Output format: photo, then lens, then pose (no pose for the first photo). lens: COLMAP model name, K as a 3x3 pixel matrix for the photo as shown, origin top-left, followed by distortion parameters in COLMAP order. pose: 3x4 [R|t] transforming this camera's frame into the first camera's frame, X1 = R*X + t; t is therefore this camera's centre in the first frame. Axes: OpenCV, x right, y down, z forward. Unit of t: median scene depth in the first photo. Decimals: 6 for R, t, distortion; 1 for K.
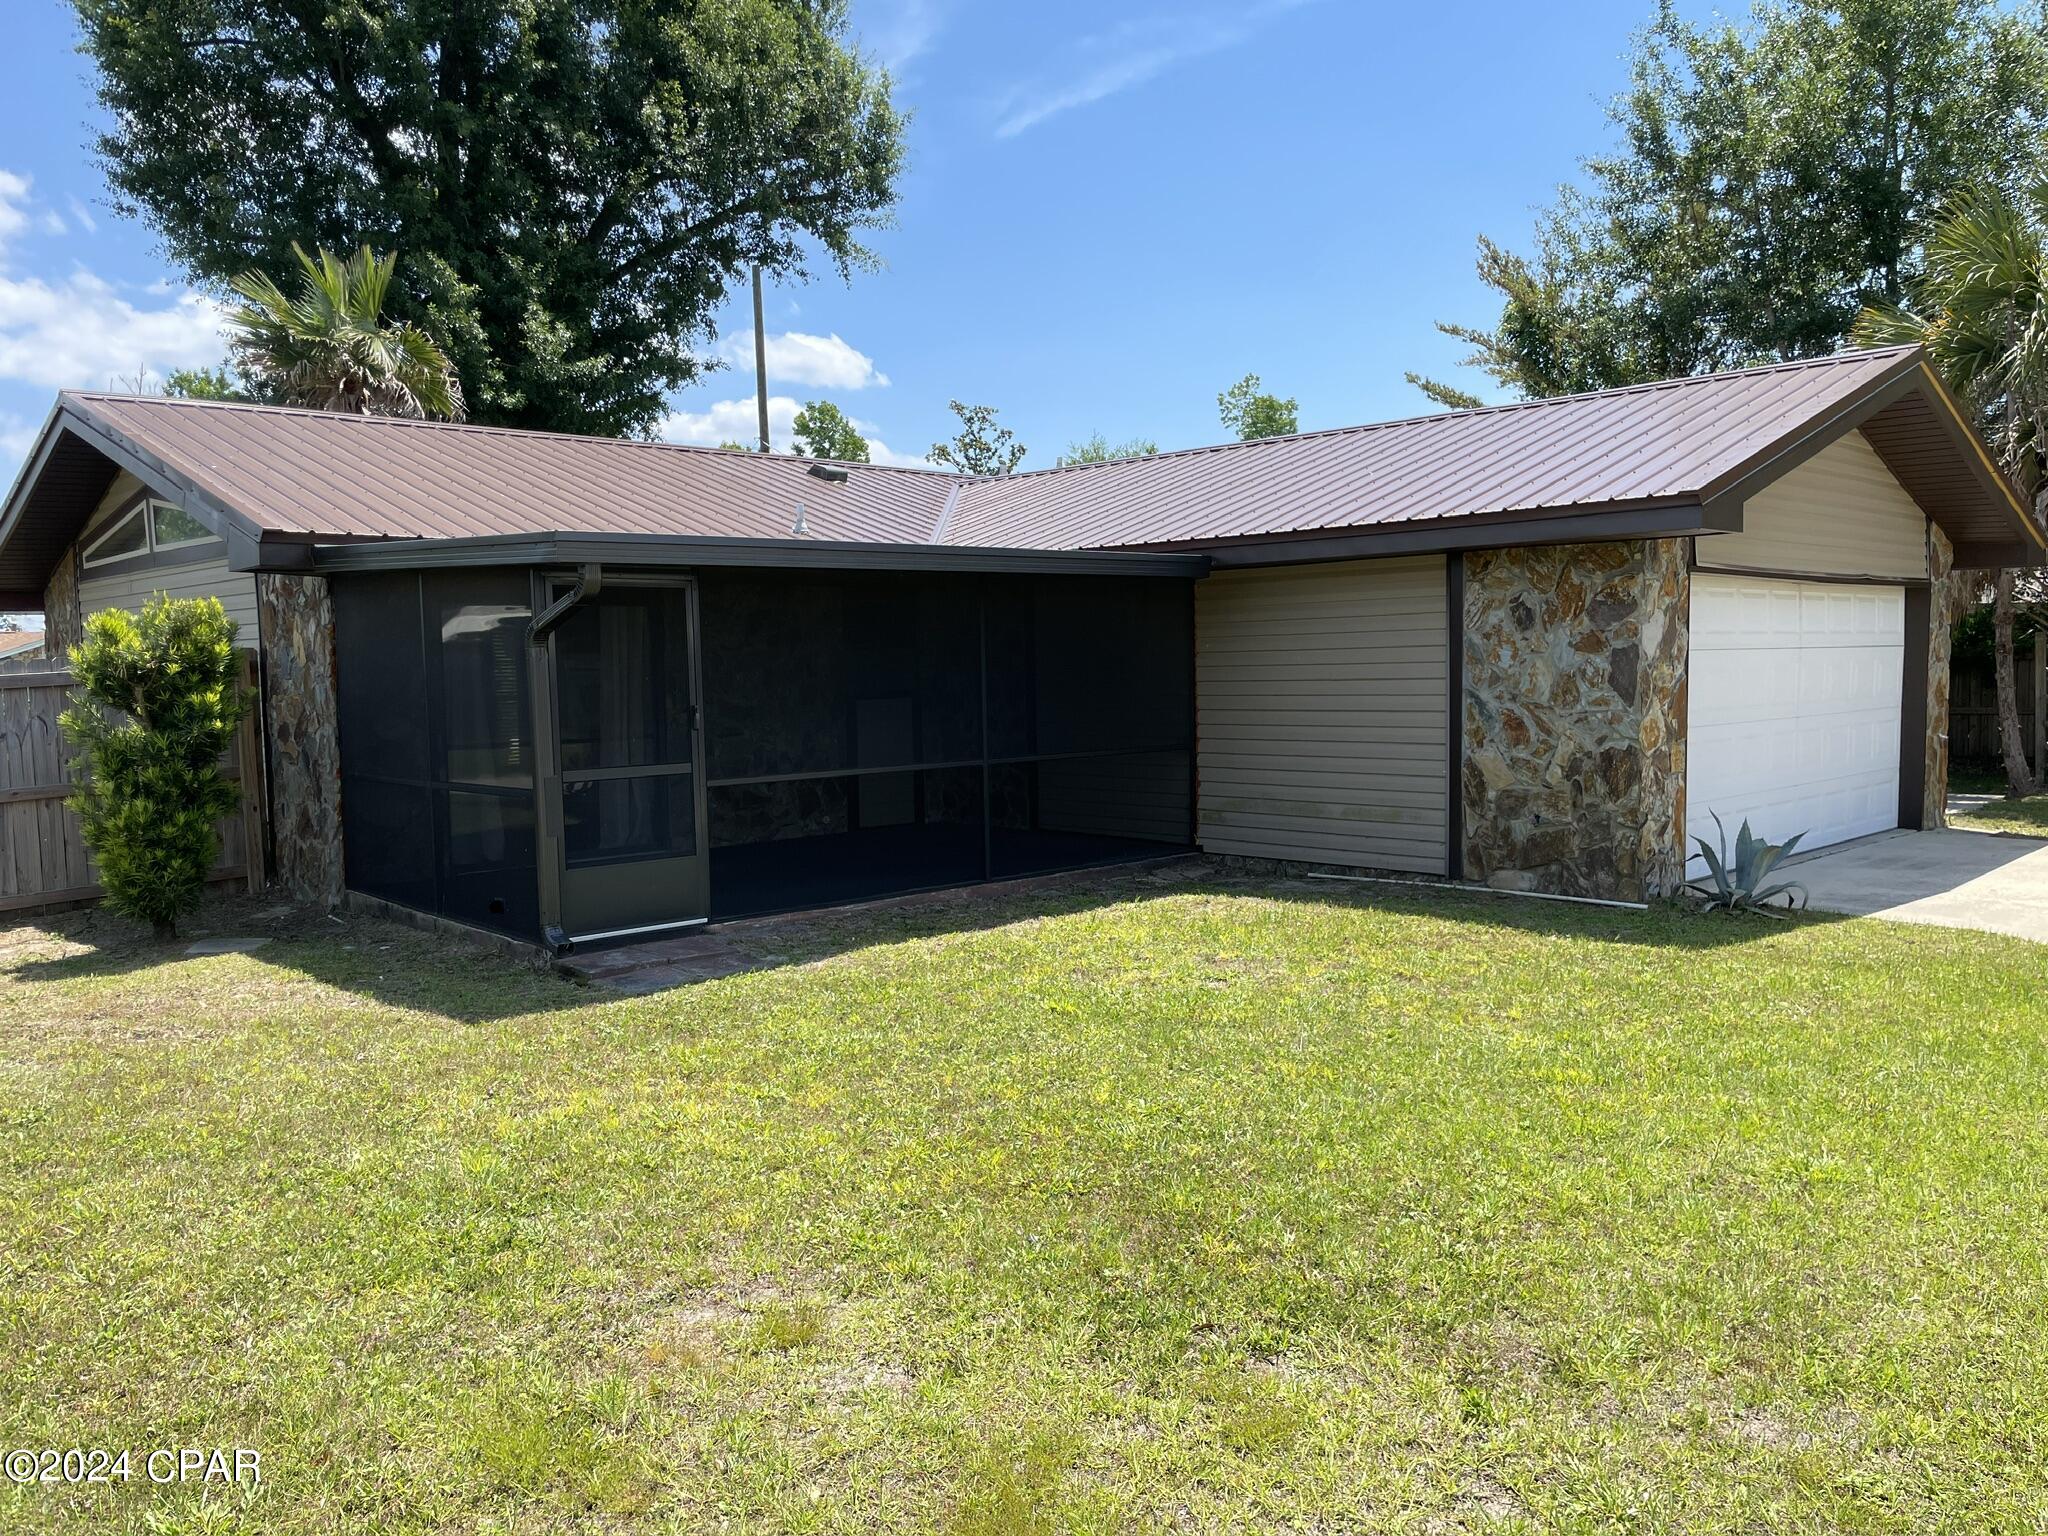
lens RADIAL K [[1551.5, 0, 1035.0], [0, 1551.5, 768.9], [0, 0, 1]] dist [0.041215, -0.016326]
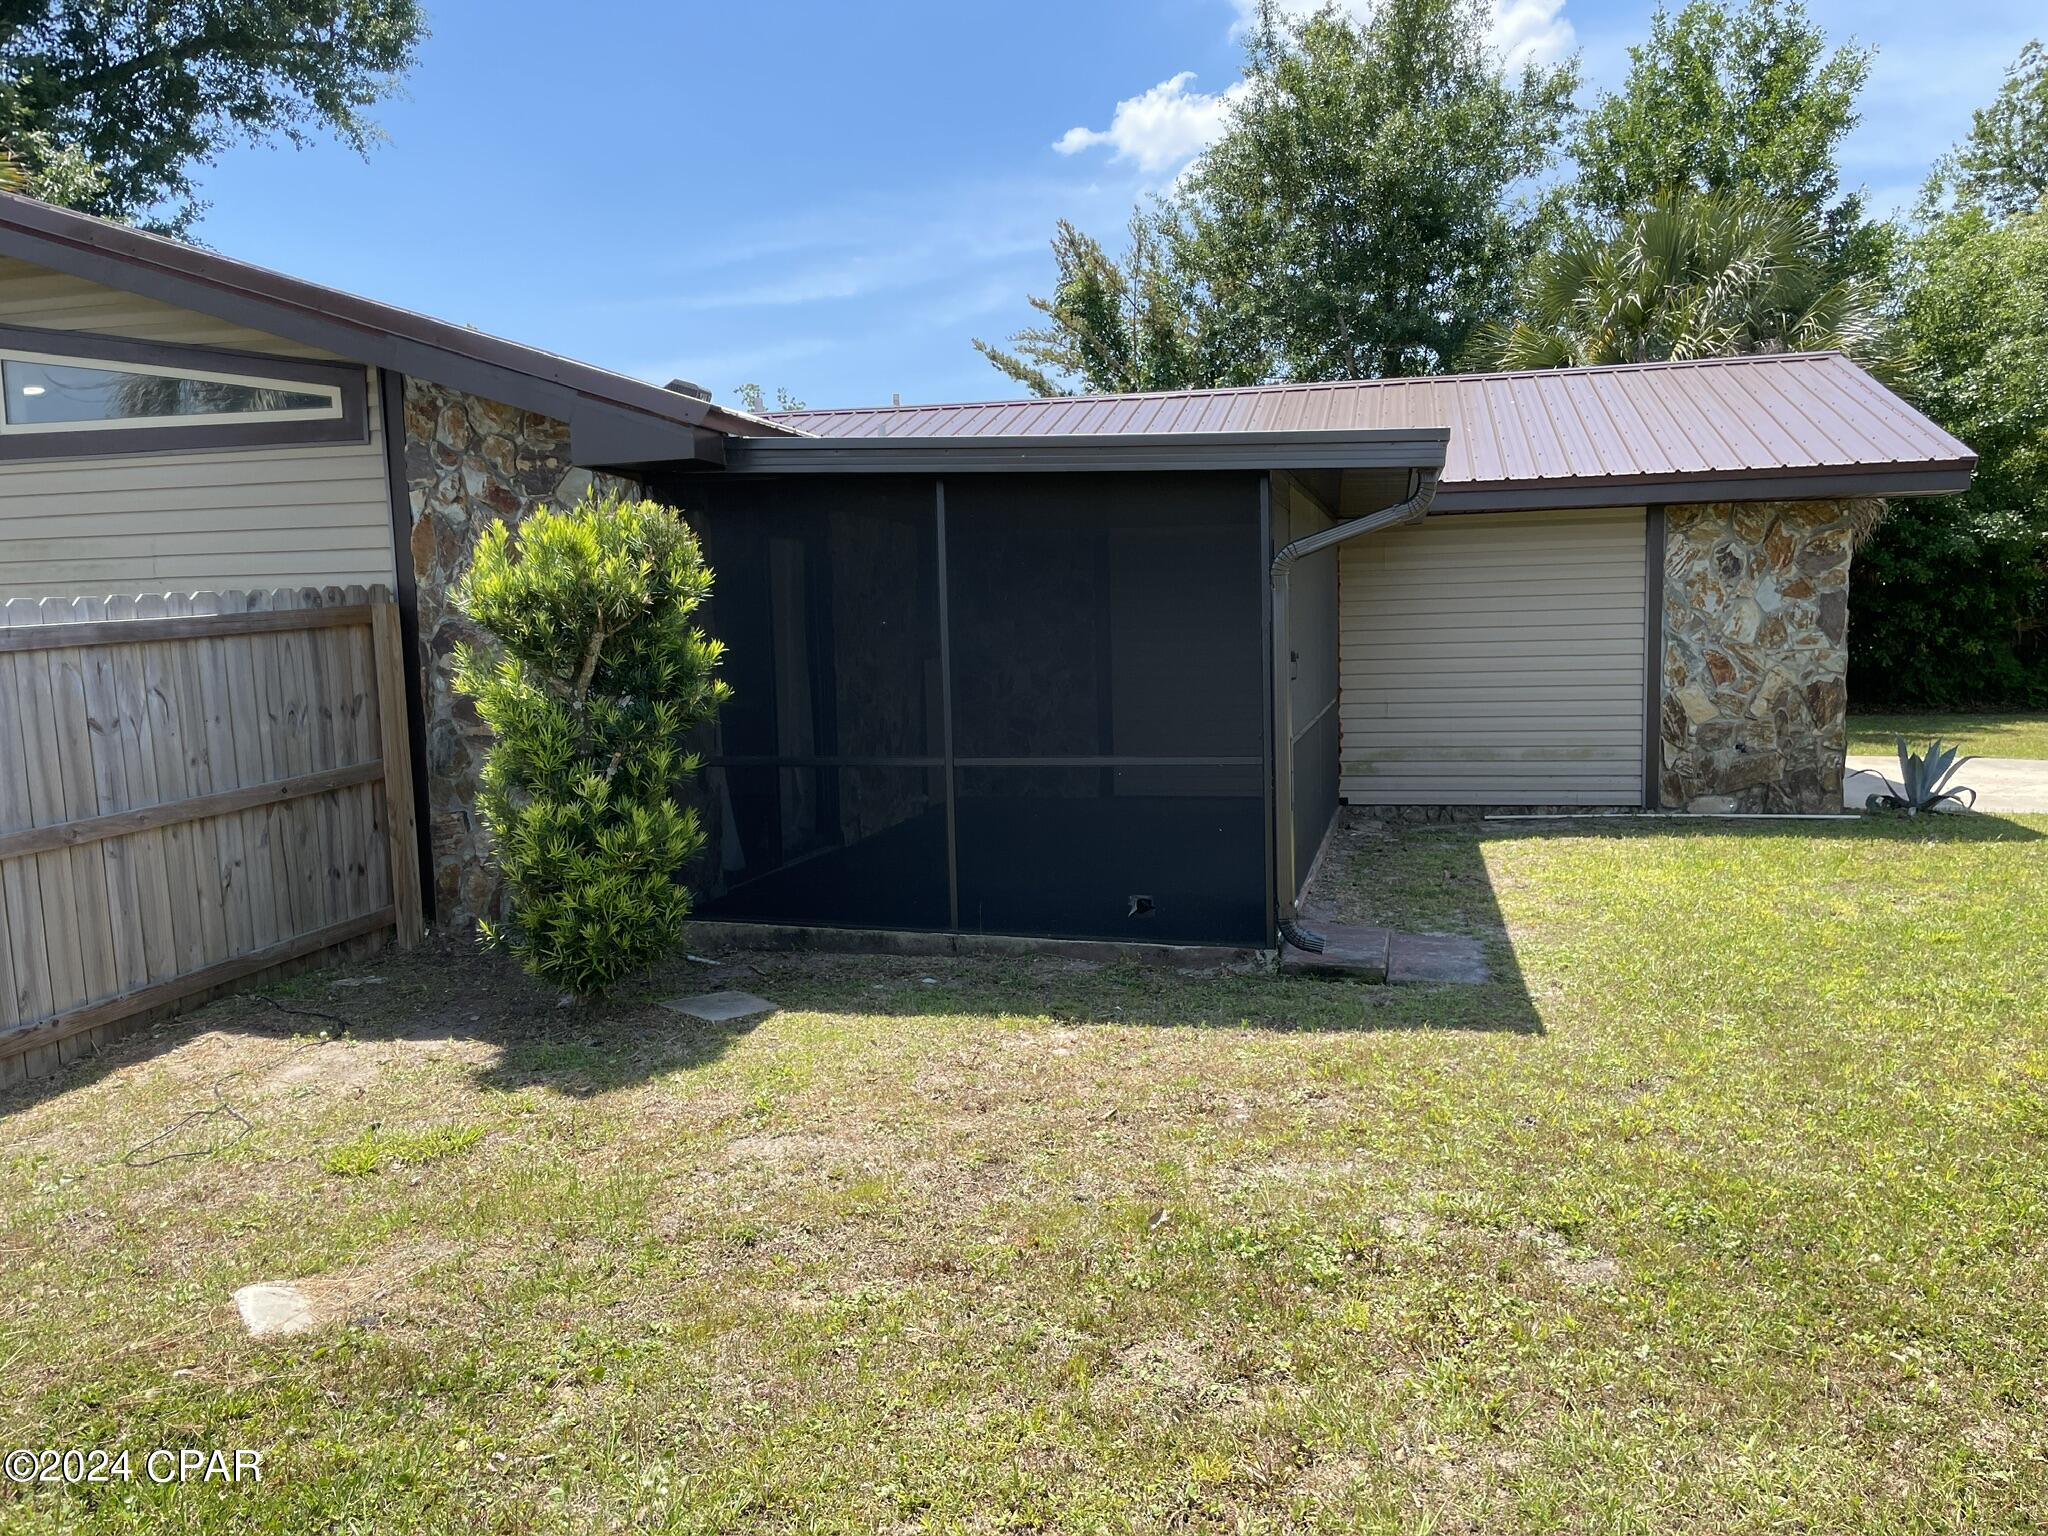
lens RADIAL K [[1551.5, 0, 1024.6], [0, 1551.5, 780.8], [0, 0, 1]] dist [0.041215, -0.016326]
pose [[0.846590, -0.054121, 0.529487, -0.697568], [0.043578, 0.998525, 0.032387, -0.003057], [-0.530459, -0.004345, 0.847700, 0.318484]]
